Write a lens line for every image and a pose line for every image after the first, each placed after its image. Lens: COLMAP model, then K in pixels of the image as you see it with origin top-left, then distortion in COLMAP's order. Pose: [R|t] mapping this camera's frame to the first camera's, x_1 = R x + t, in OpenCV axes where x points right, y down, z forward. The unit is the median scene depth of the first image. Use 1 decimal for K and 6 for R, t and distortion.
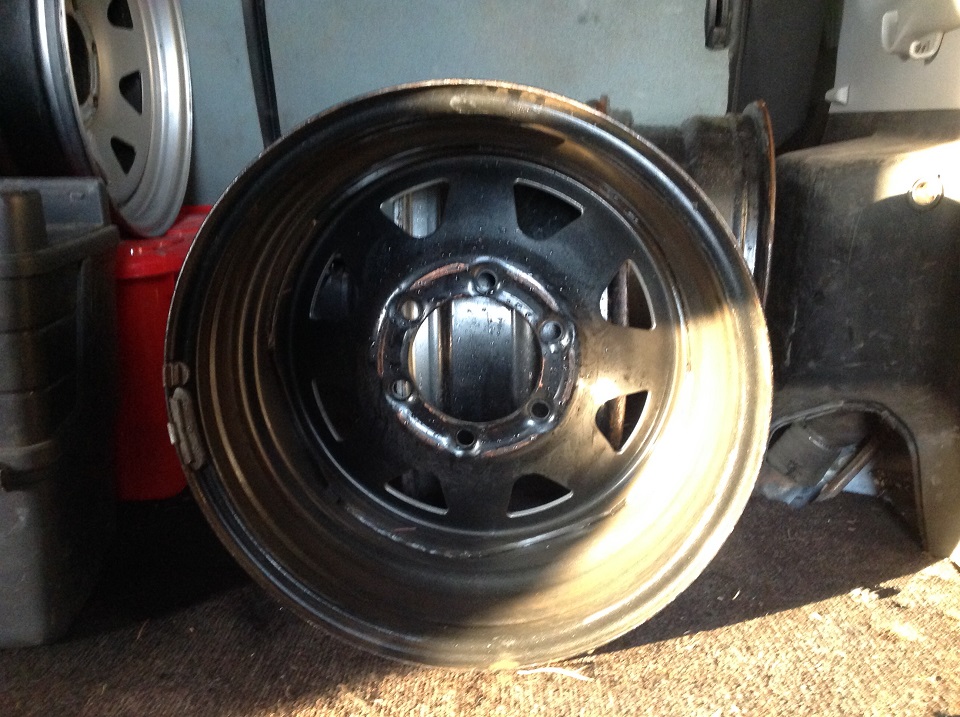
lens RADIAL K [[924.3, 0, 476.1], [0, 924.3, 360.0], [0, 0, 1]] dist [-0.031869, 0.000000]
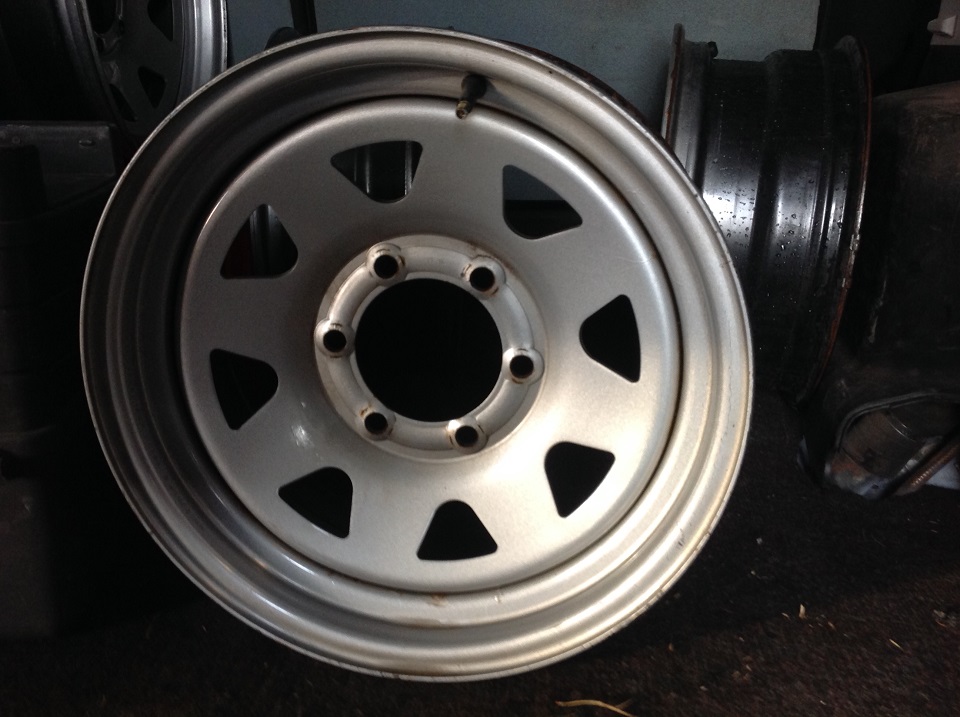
lens RADIAL K [[924.3, 0, 470.2], [0, 924.3, 361.9], [0, 0, 1]] dist [-0.031869, 0.000000]
pose [[0.997700, 0.029400, -0.061074, 0.006004], [-0.023728, 0.995513, 0.091602, -0.050235], [0.063493, -0.089942, 0.993921, 0.095891]]
